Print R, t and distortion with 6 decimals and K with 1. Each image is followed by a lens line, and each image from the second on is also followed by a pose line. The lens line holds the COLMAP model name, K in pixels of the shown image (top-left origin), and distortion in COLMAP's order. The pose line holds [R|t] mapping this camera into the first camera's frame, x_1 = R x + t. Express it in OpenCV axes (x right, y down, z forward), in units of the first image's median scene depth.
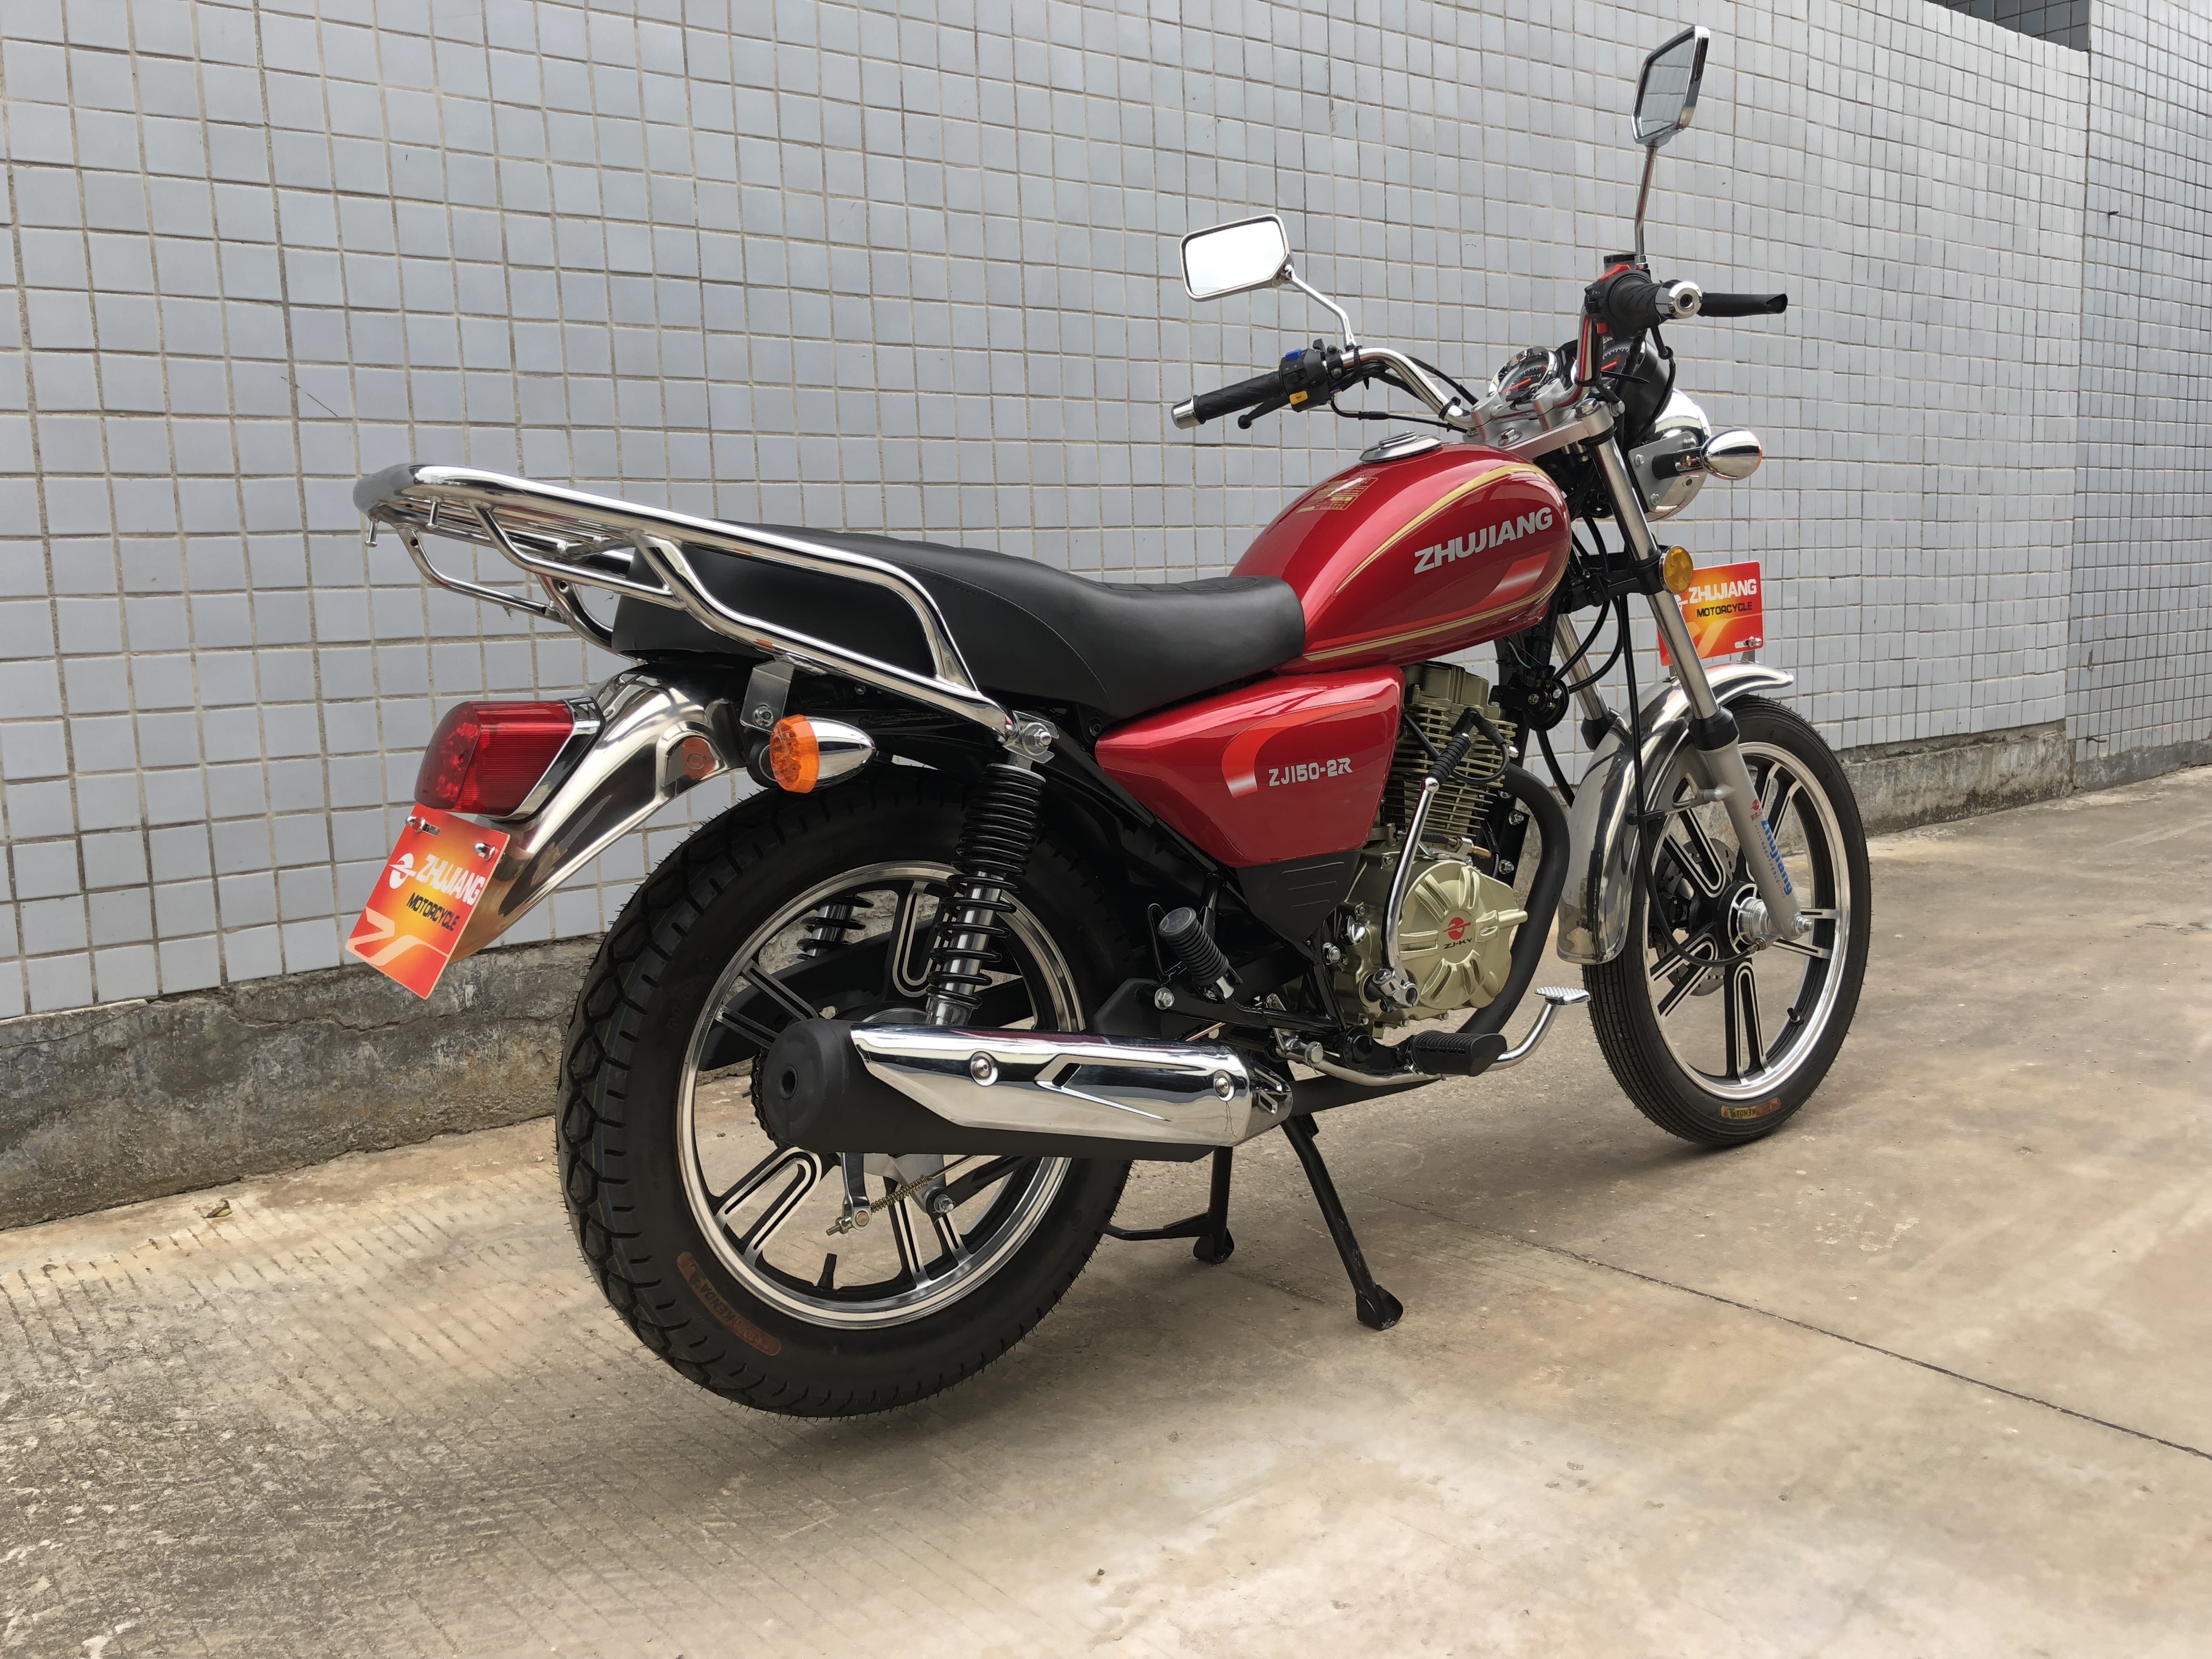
lens RADIAL K [[1826.4, 0, 1102.7], [0, 1826.4, 813.0], [0, 0, 1]] dist [0.008057, 0.007214]
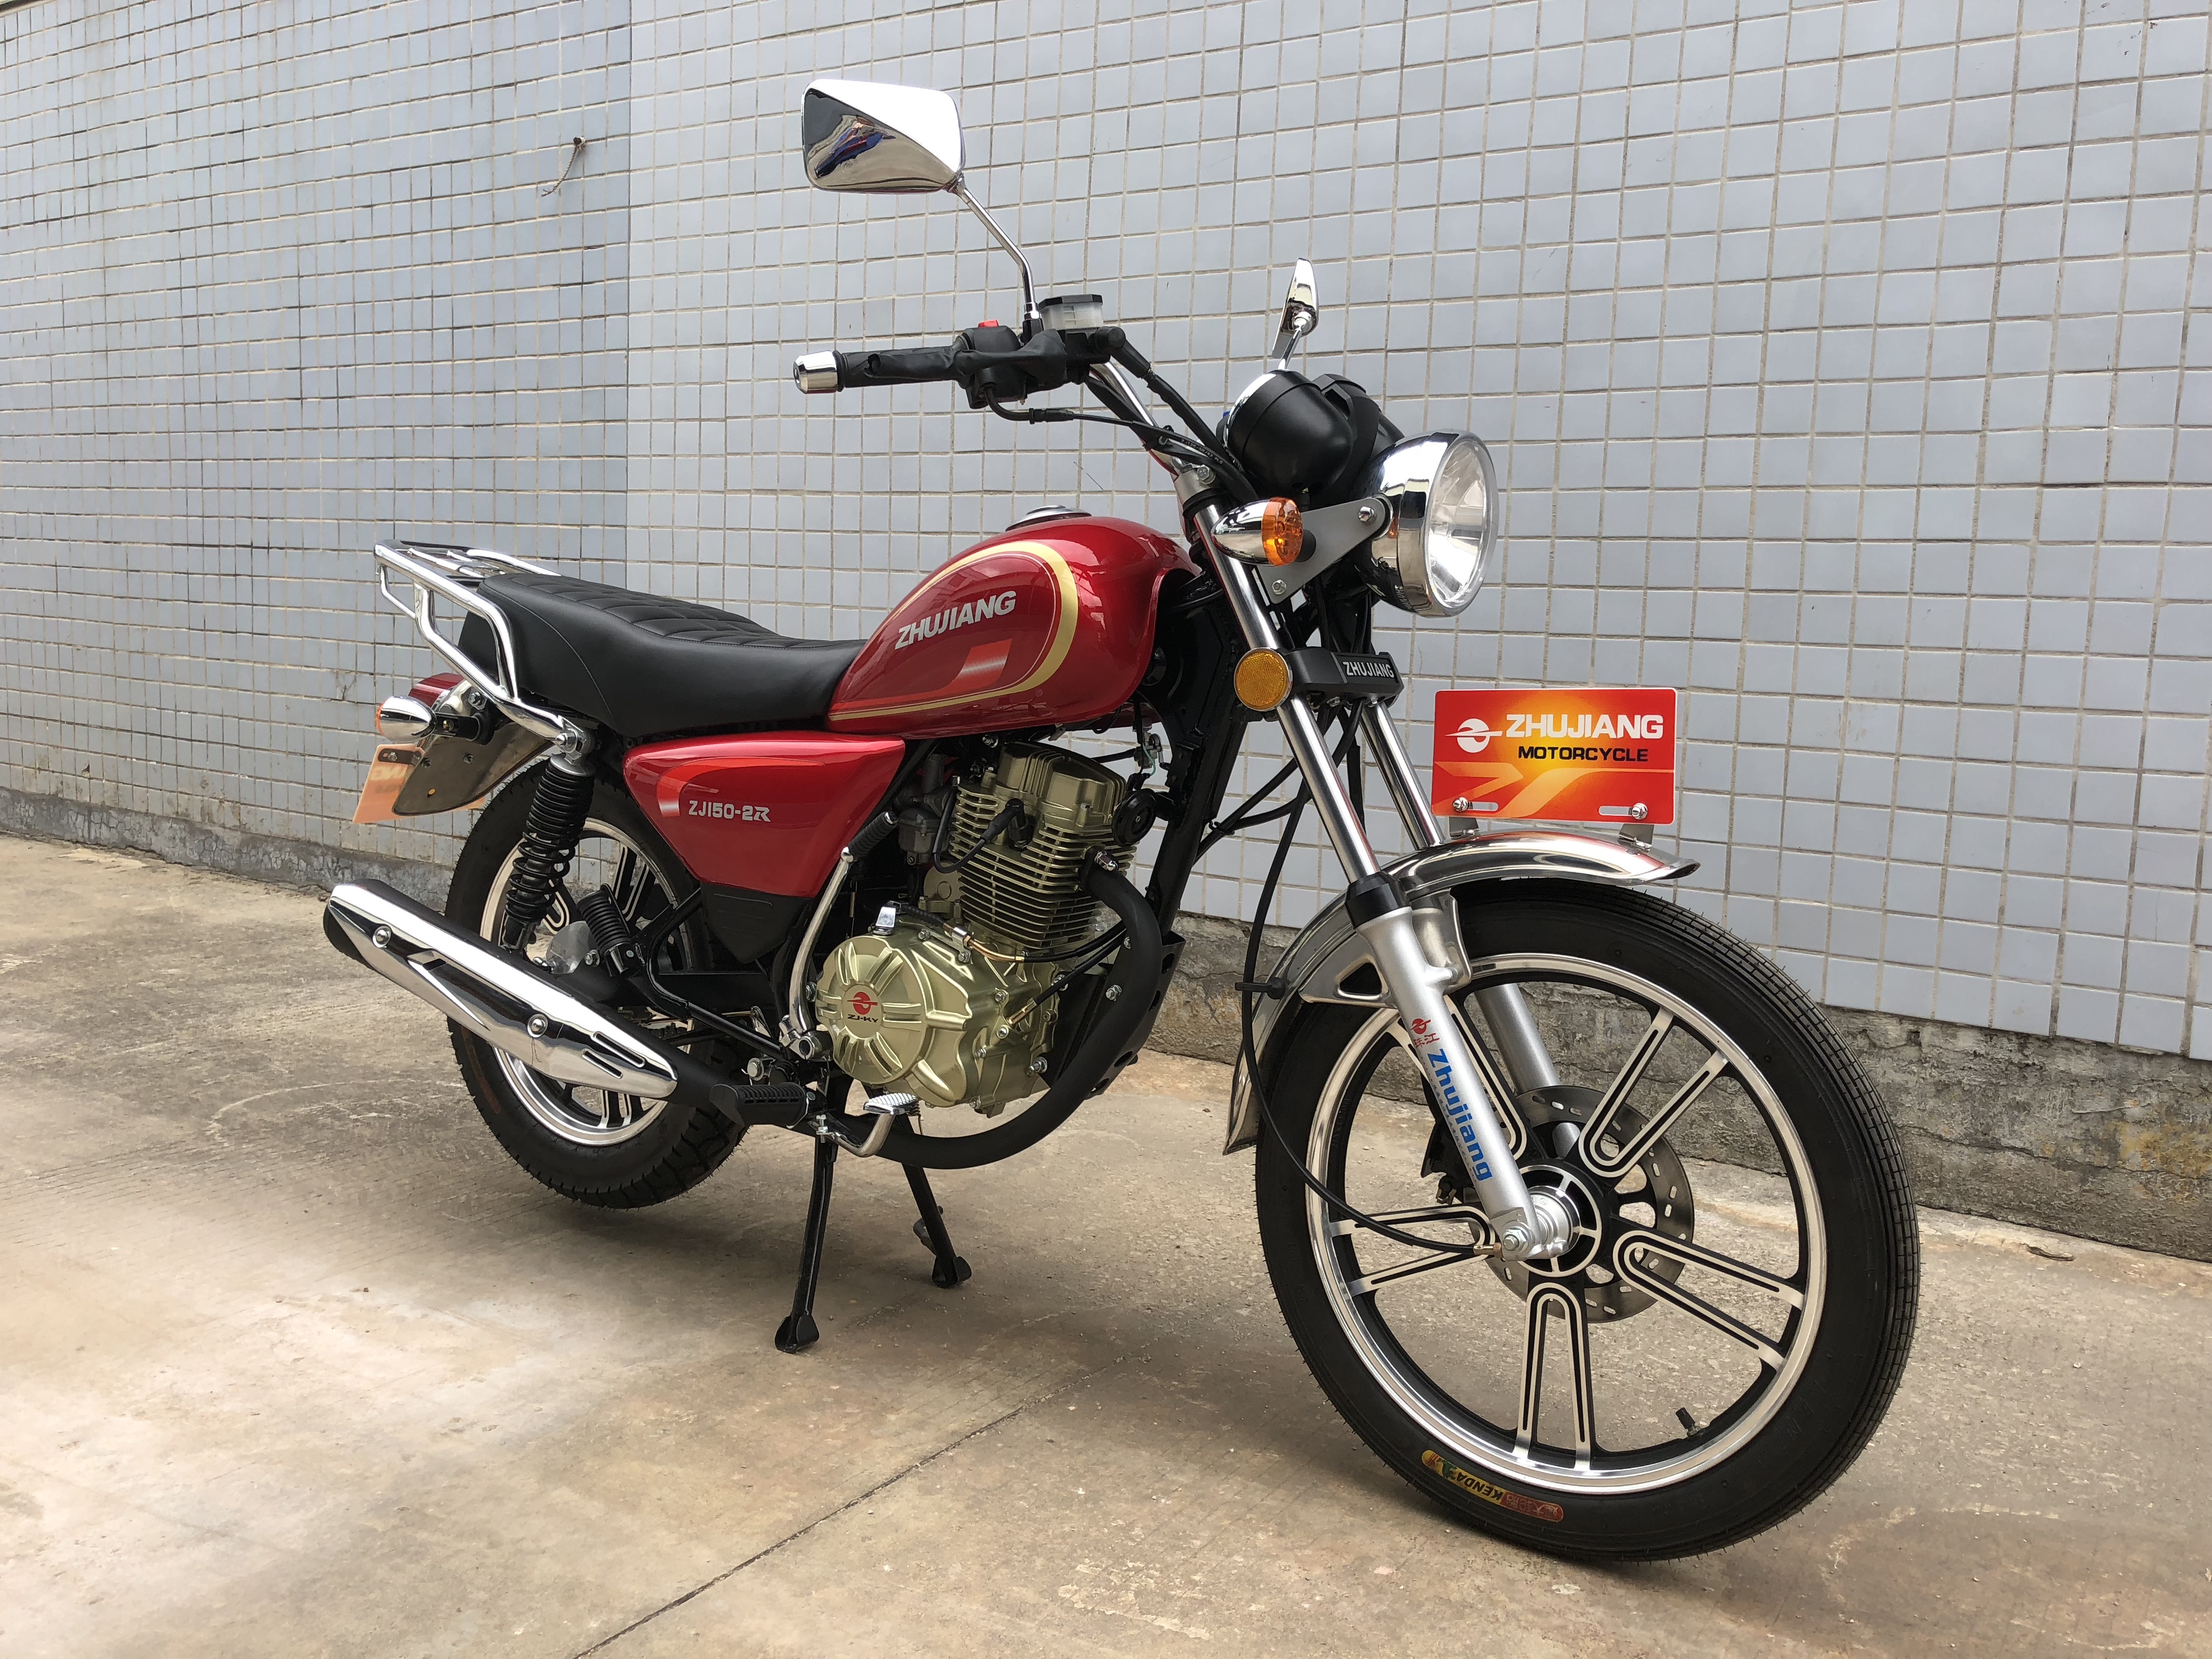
lens RADIAL K [[1826.4, 0, 1113.9], [0, 1826.4, 802.7], [0, 0, 1]] dist [0.008057, 0.007214]
pose [[0.311305, 0.149255, -0.938516, 0.902990], [-0.164250, 0.981177, 0.101558, -0.131562], [0.936008, 0.122536, 0.329960, 0.613379]]
